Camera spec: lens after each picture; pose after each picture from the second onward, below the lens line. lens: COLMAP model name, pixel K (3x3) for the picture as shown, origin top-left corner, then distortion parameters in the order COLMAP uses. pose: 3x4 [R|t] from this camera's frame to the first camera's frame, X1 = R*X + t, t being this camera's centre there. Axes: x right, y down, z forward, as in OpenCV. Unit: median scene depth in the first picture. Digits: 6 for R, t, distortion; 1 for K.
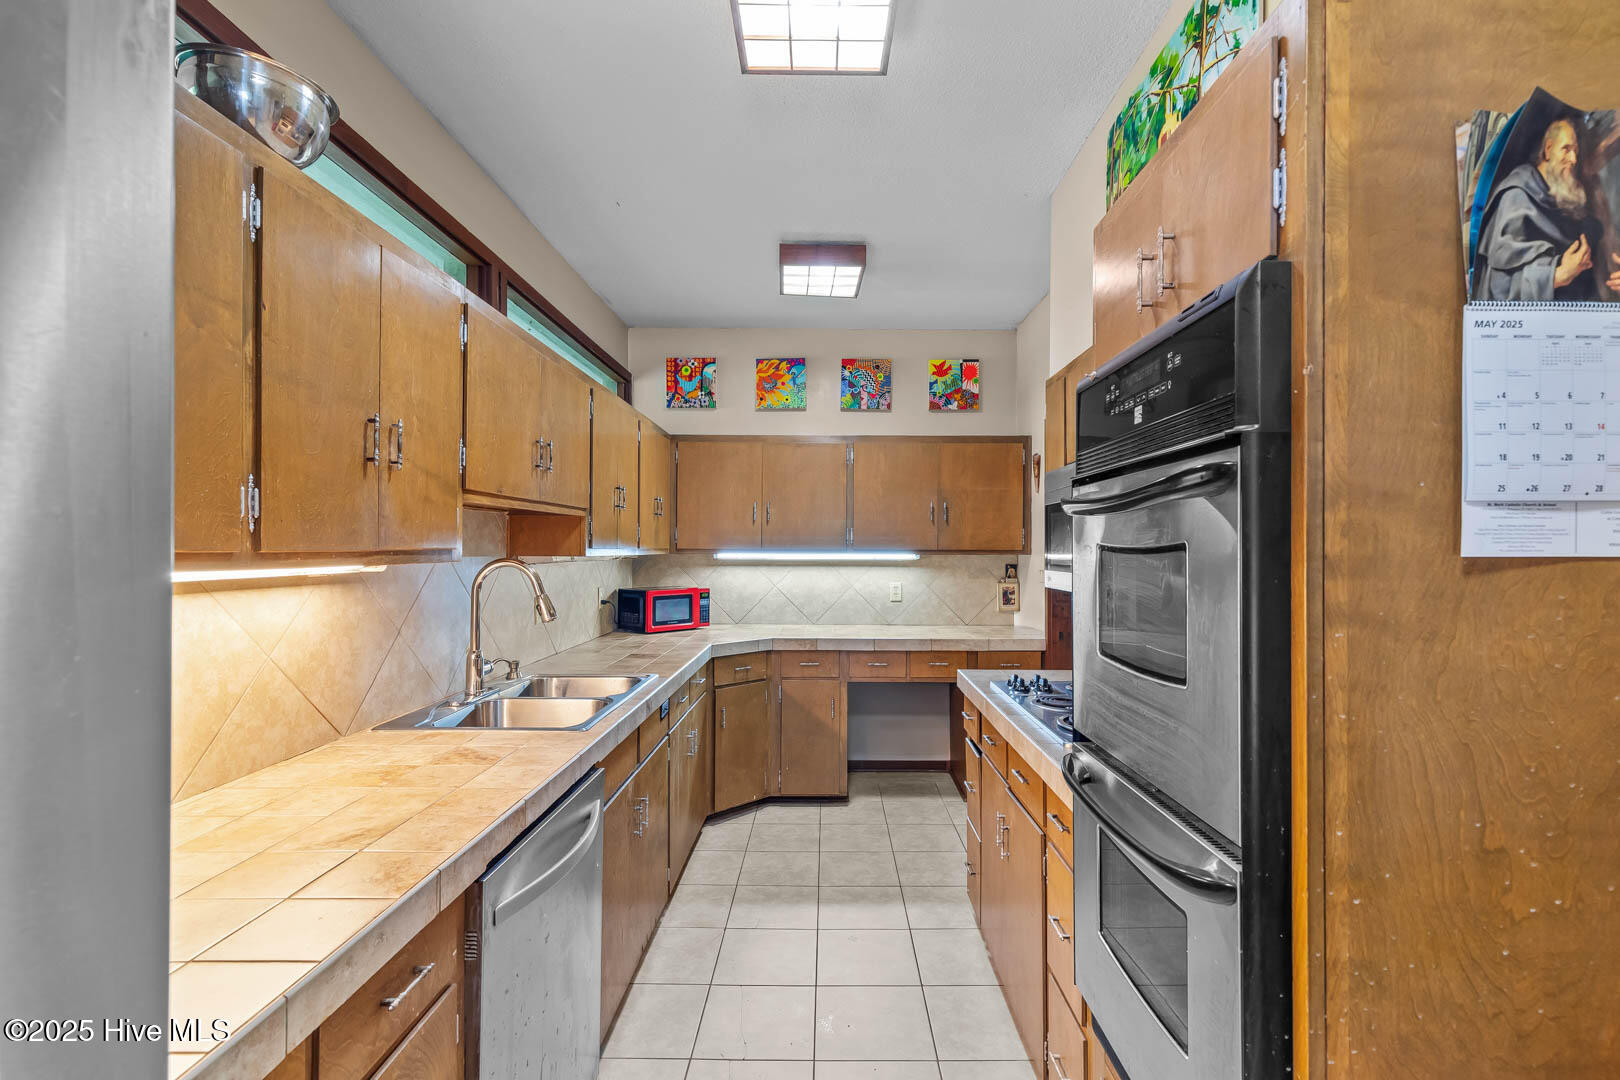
lens RADIAL K [[729.8, 0, 821.7], [0, 729.8, 550.4], [0, 0, 1]] dist [0.011414, -0.001105]
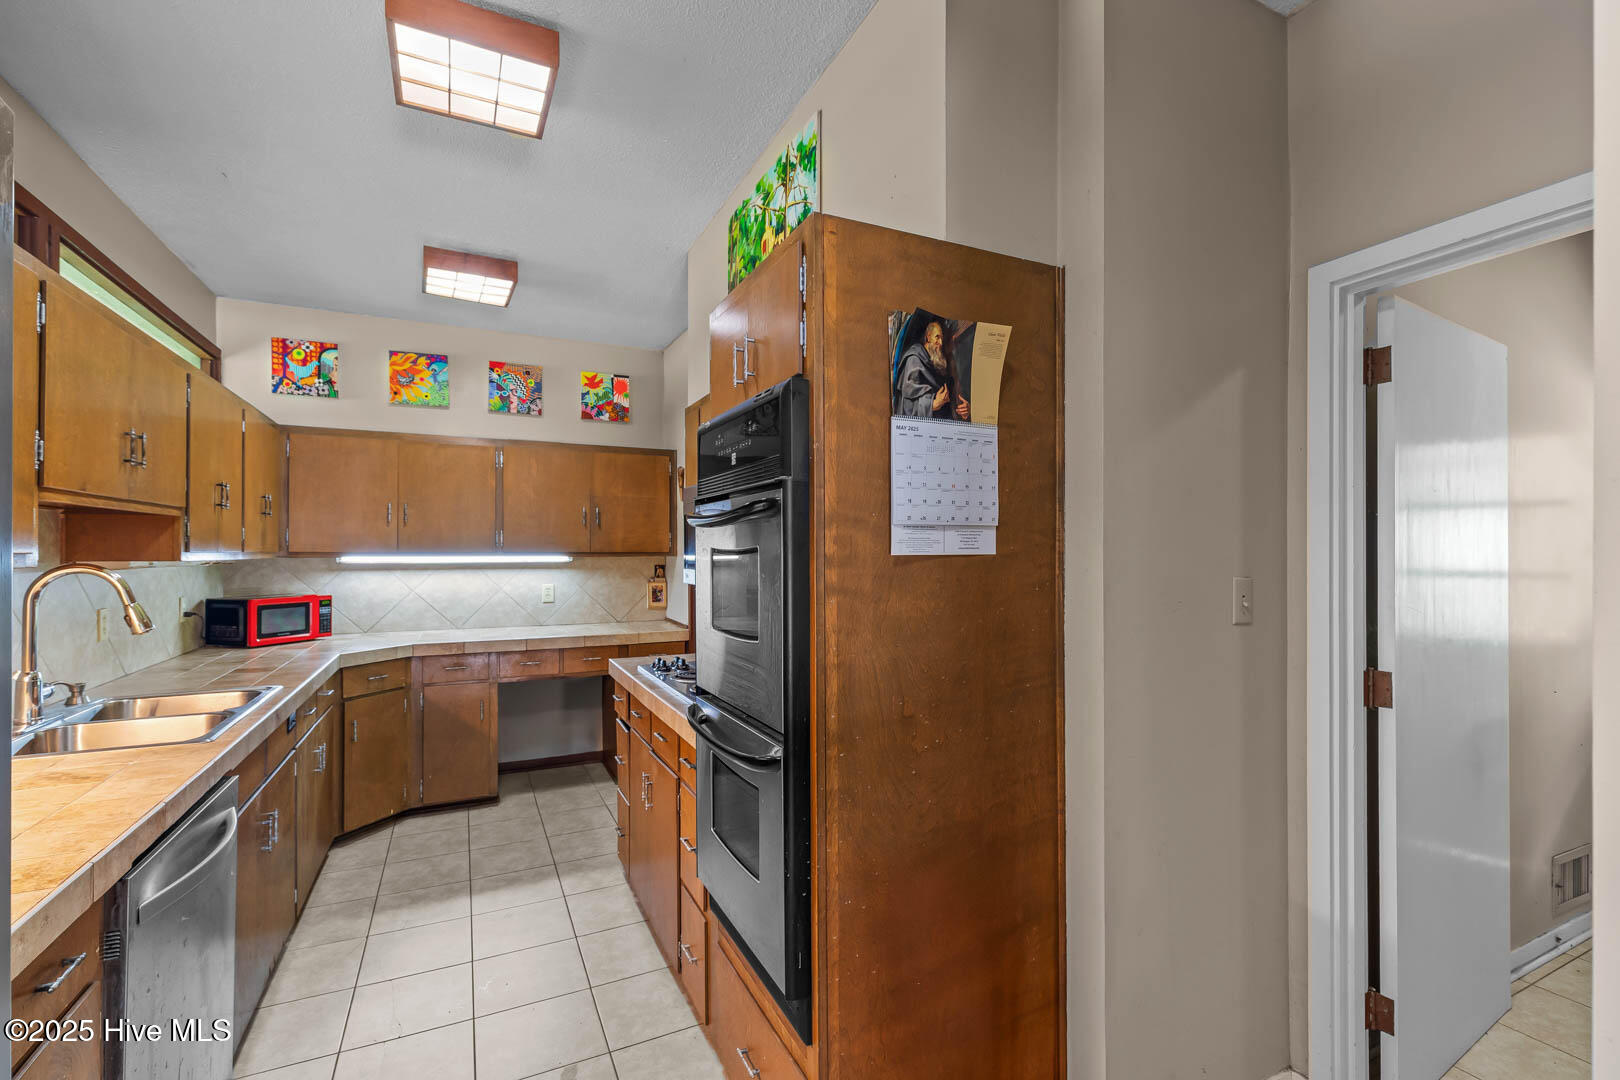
lens RADIAL K [[729.8, 0, 821.7], [0, 729.8, 550.4], [0, 0, 1]] dist [0.011414, -0.001105]
pose [[0.893855, -0.002680, 0.448347, -0.033139], [0.003890, 0.999991, -0.001778, -0.000316], [-0.448339, 0.003333, 0.893858, -0.201022]]
